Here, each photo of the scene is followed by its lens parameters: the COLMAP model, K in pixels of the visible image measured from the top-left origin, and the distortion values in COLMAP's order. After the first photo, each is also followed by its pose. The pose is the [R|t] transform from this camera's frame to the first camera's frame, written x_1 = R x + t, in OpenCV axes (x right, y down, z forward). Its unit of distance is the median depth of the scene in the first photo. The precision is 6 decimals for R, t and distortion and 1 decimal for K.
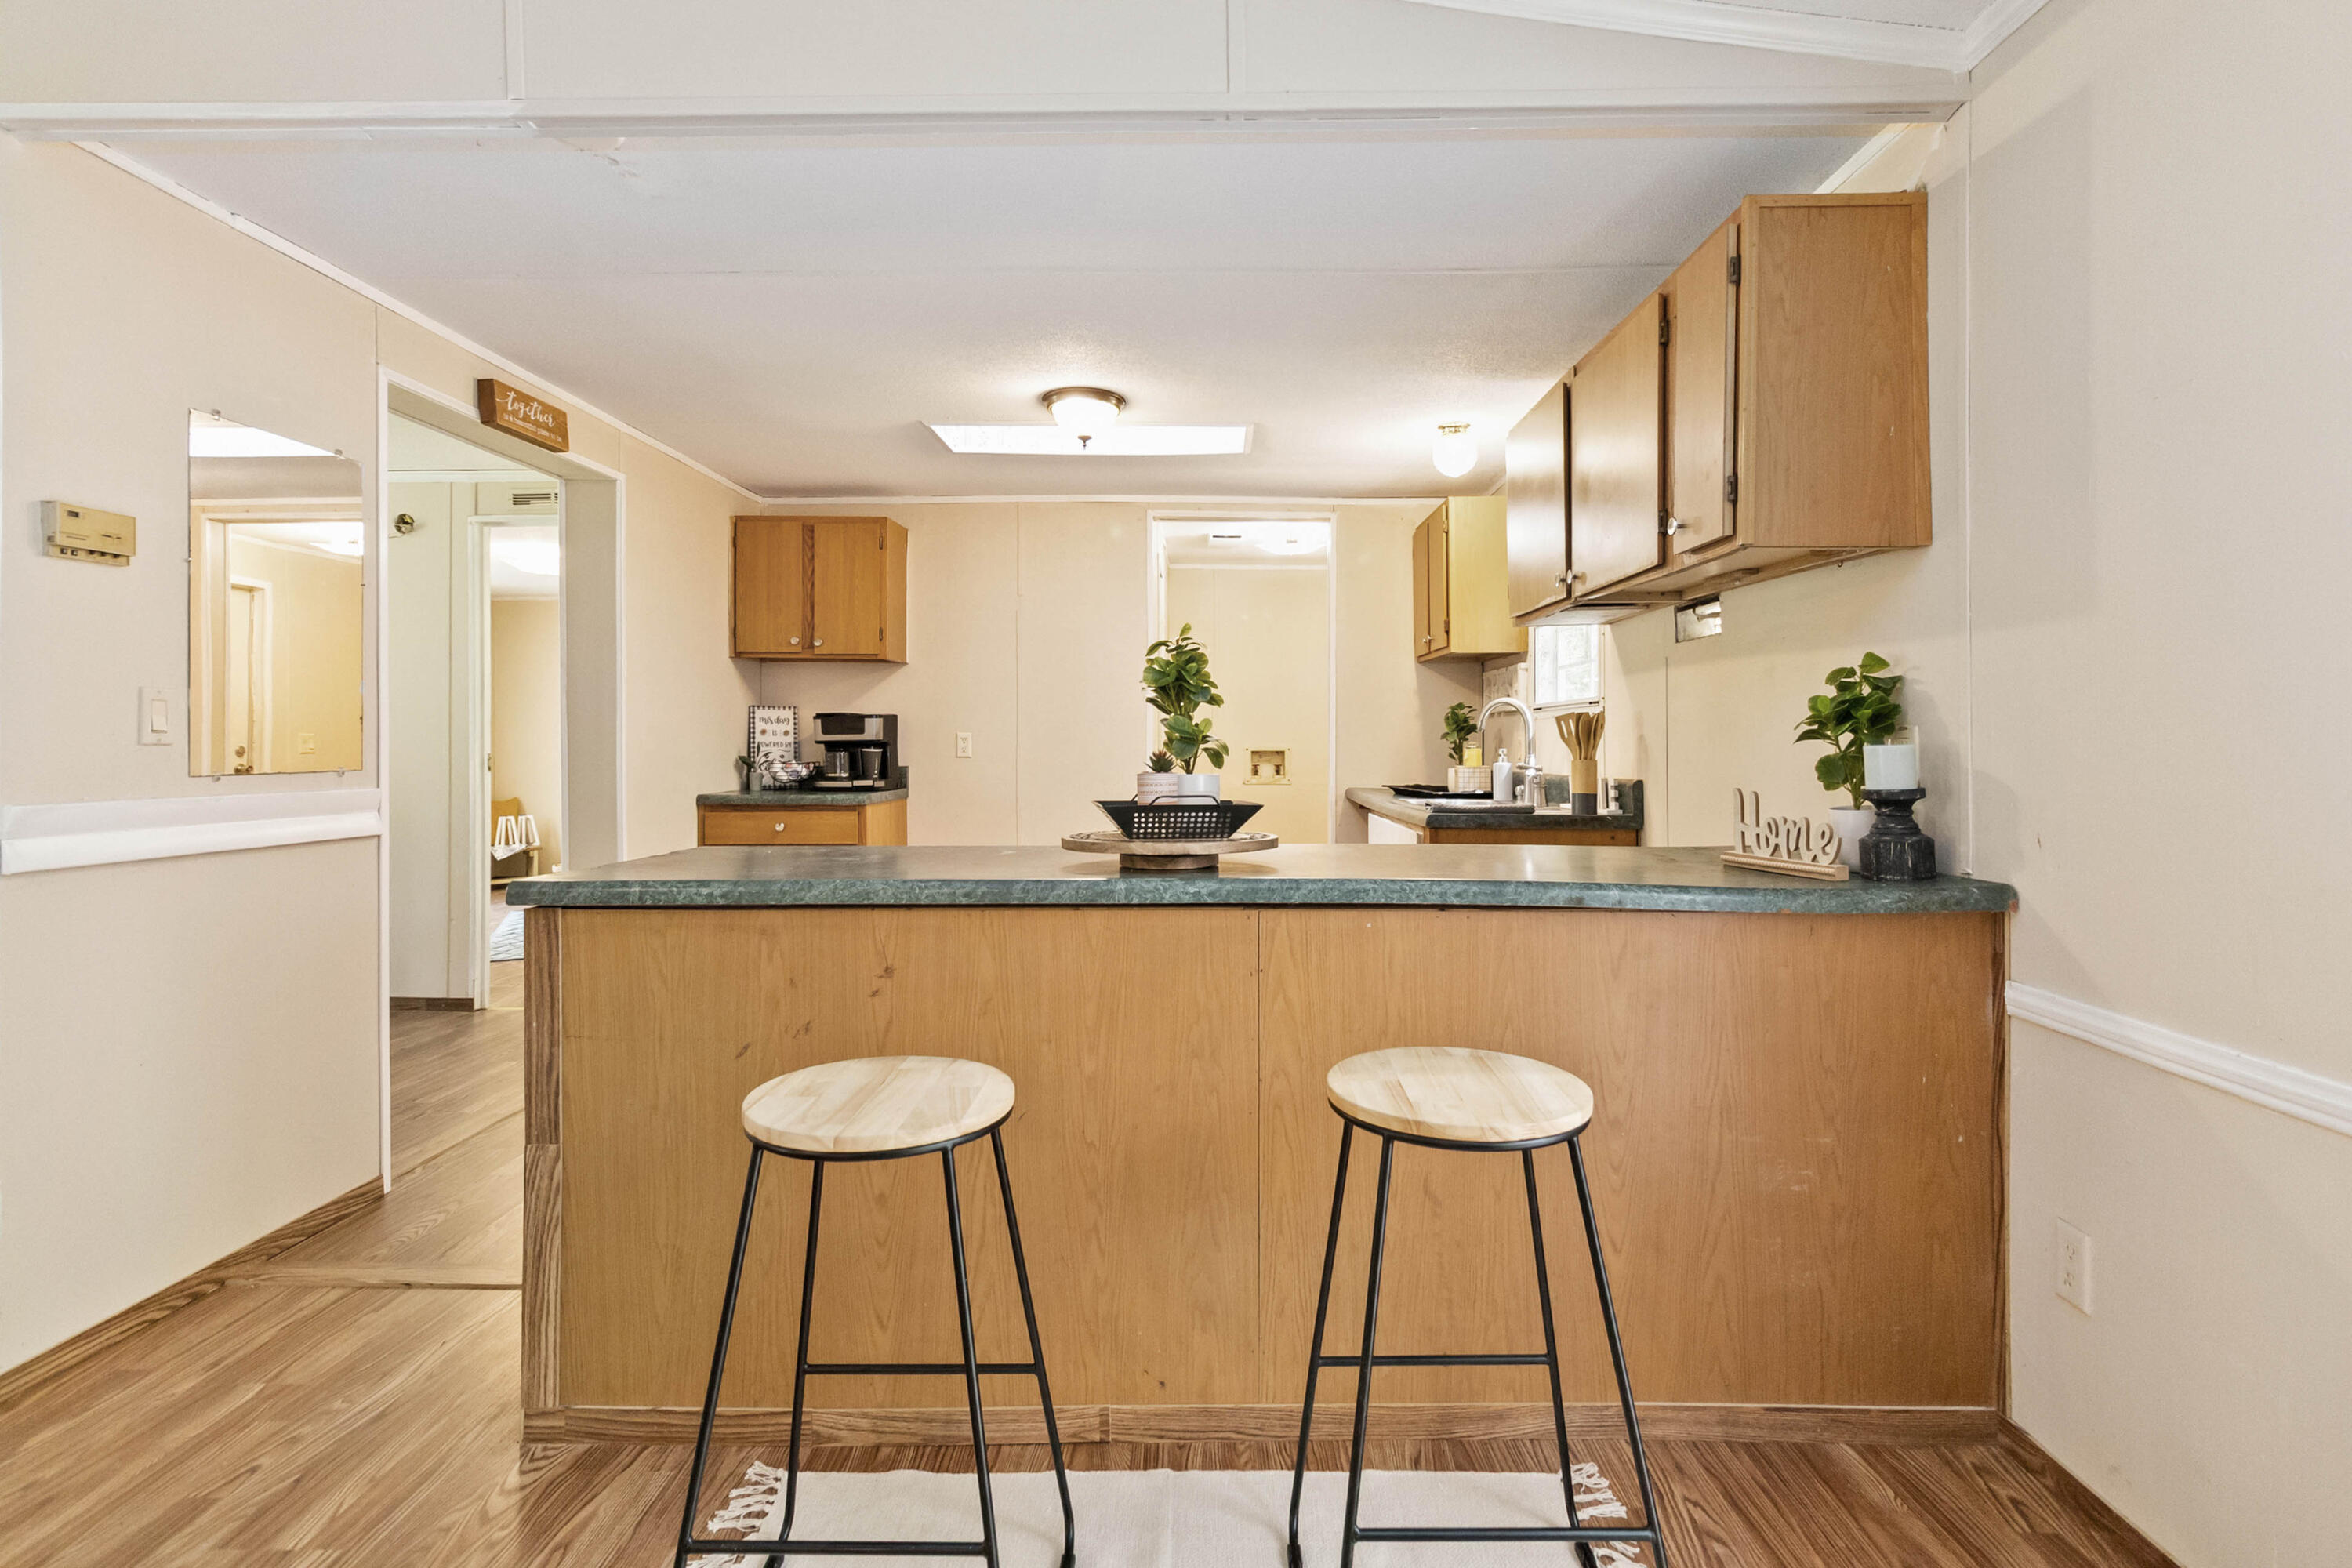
lens RADIAL K [[1089.2, 0, 1187.6], [0, 1089.2, 743.5], [0, 0, 1]] dist [0.000589, 0.000038]
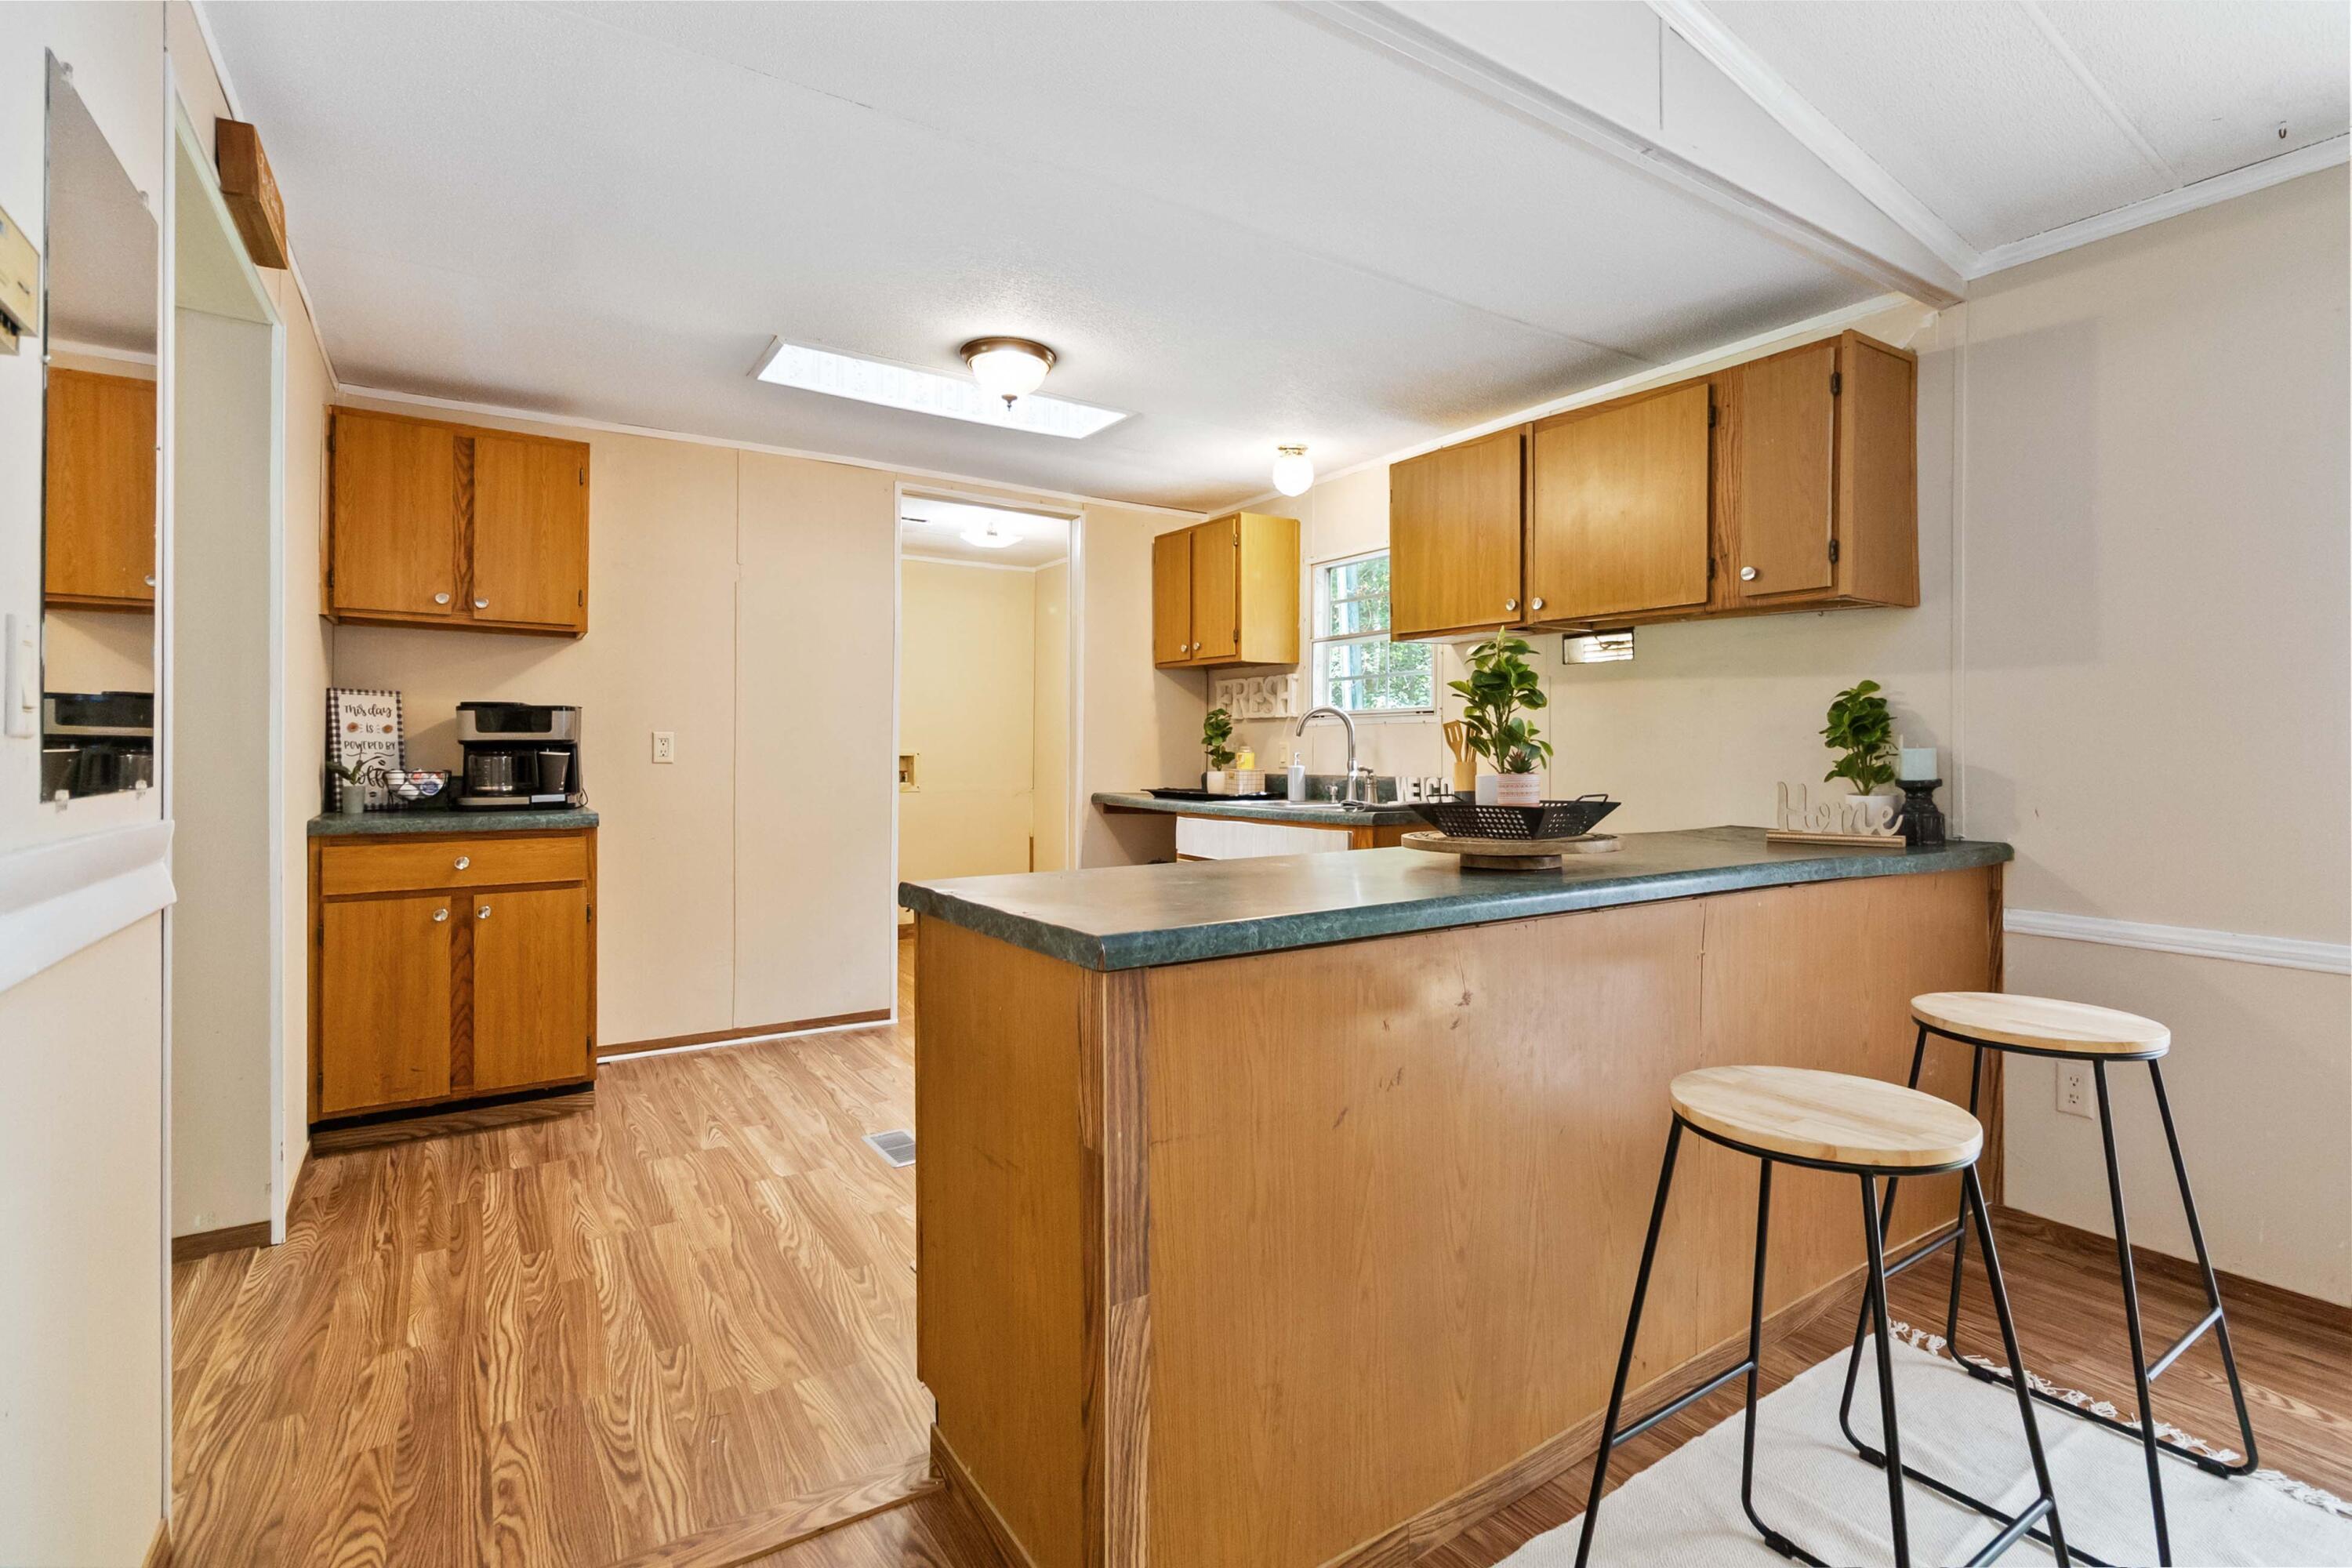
lens RADIAL K [[1091.9, 0, 1191.8], [0, 1091.9, 753.6], [0, 0, 1]] dist [0.001696, 0.000030]
pose [[0.828016, 0.000577, 0.560704, -0.369824], [-0.002785, 0.999991, 0.003083, 0.002695], [-0.560698, -0.004114, 0.828010, 0.148246]]
